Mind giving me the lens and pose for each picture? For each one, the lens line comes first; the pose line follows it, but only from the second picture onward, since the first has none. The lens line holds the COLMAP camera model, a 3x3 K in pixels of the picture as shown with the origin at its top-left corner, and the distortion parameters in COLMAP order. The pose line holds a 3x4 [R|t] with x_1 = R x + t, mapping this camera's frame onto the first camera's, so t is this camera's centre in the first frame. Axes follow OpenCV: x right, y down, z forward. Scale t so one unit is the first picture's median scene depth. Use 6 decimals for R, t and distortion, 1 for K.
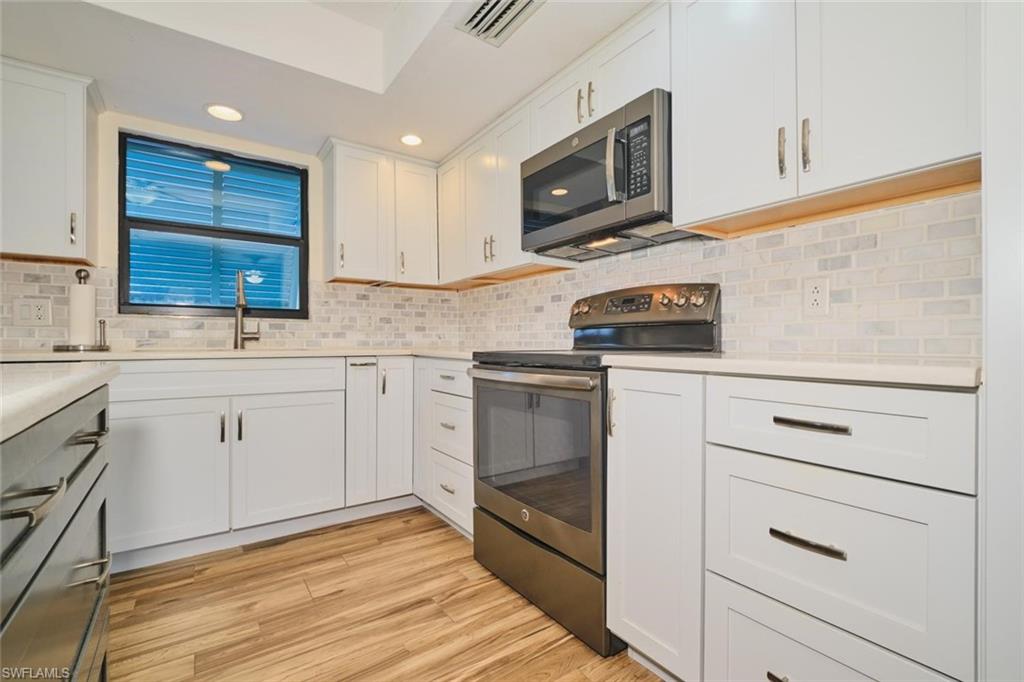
lens RADIAL K [[451.0, 0, 510.1], [0, 451.0, 342.5], [0, 0, 1]] dist [0.002512, -0.004589]
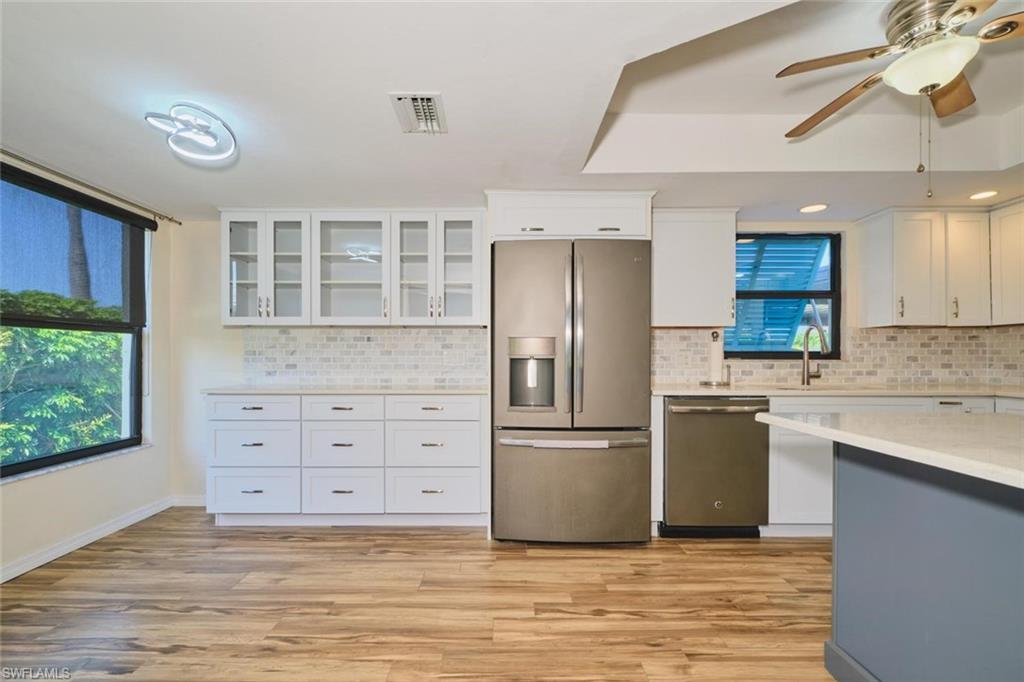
lens RADIAL K [[451.0, 0, 499.1], [0, 451.0, 360.0], [0, 0, 1]] dist [0.002512, -0.004589]
pose [[0.814864, 0.002770, -0.579646, -0.663636], [-0.000691, 0.999993, 0.003806, -0.072175], [0.579652, -0.002701, 0.814860, -0.667921]]
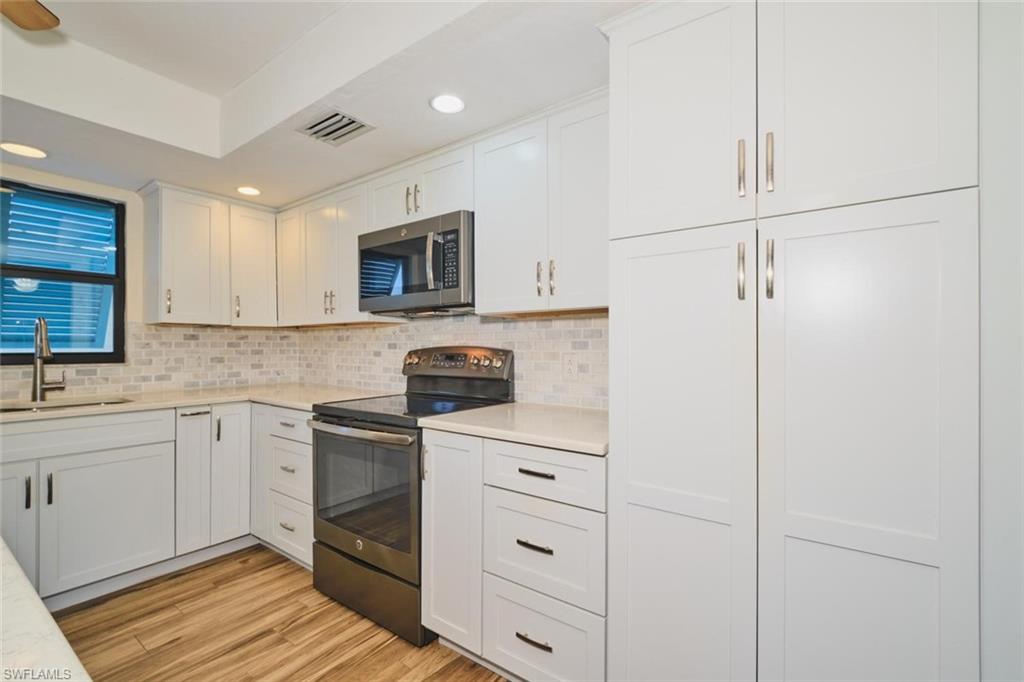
lens RADIAL K [[451.0, 0, 509.0], [0, 451.0, 346.0], [0, 0, 1]] dist [0.002512, -0.004589]
pose [[0.948060, 0.000705, 0.318092, 0.022609], [-0.000304, 0.999999, -0.001310, -0.113499], [-0.318092, 0.001145, 0.948059, -0.208822]]
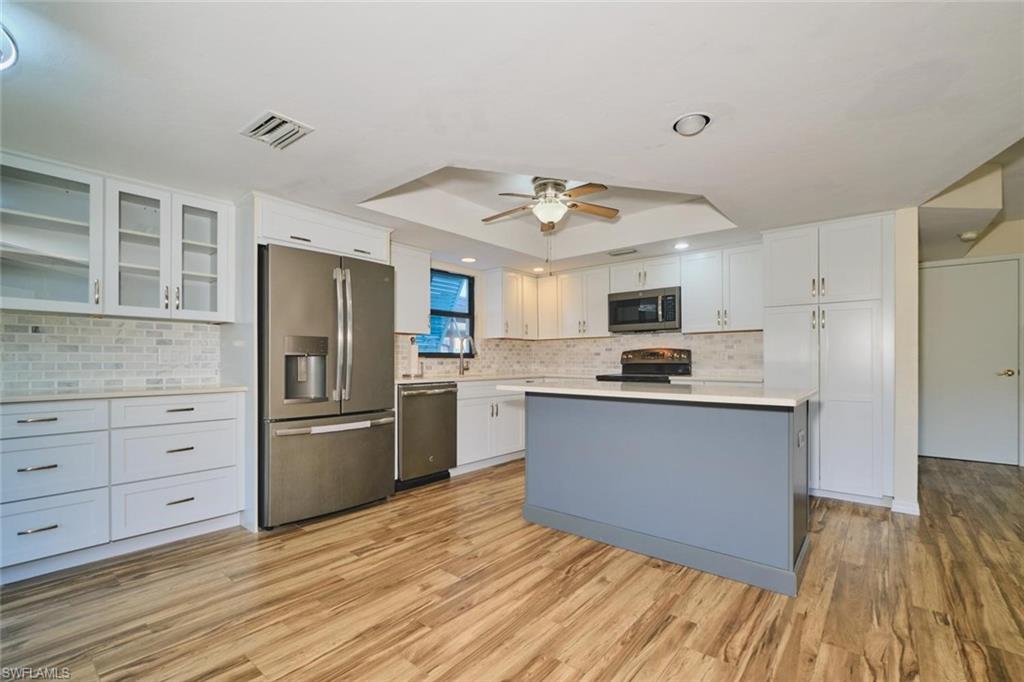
lens RADIAL K [[451.0, 0, 509.5], [0, 451.0, 360.1], [0, 0, 1]] dist [0.002512, -0.004589]
pose [[0.965696, -0.002099, 0.259665, -1.063005], [0.002863, 0.999993, -0.002563, -0.052033], [-0.259658, 0.003219, 0.965695, -1.106356]]
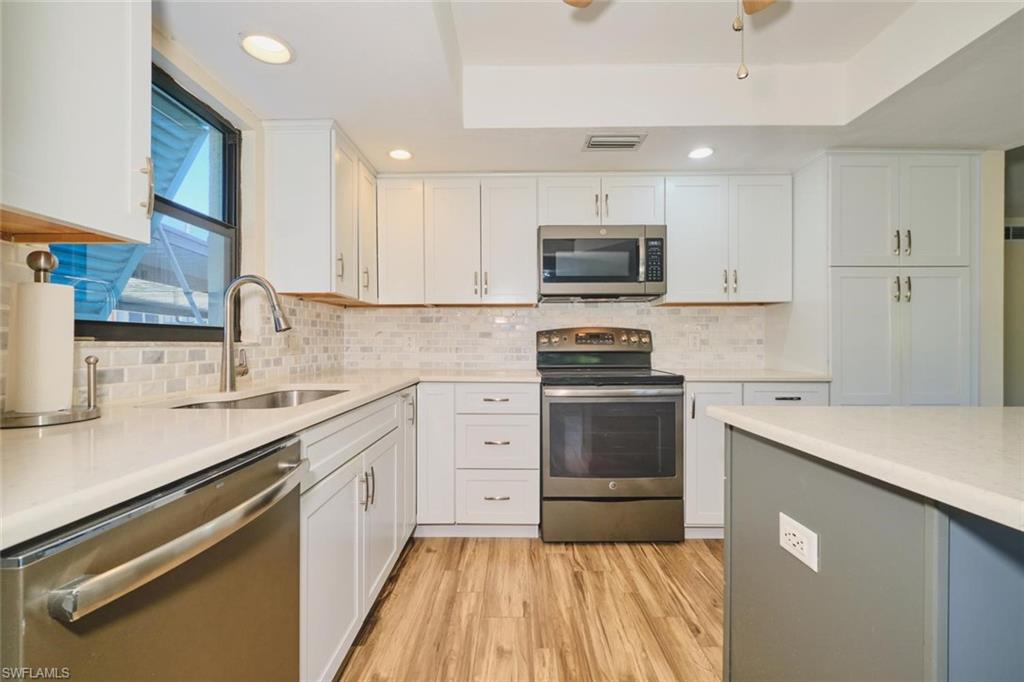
lens RADIAL K [[451.0, 0, 509.4], [0, 451.0, 344.9], [0, 0, 1]] dist [0.002512, -0.004589]
pose [[0.582993, -0.004742, 0.812463, -1.052696], [0.000706, 0.999986, 0.005330, -0.066813], [-0.812477, -0.002534, 0.582988, 0.322009]]
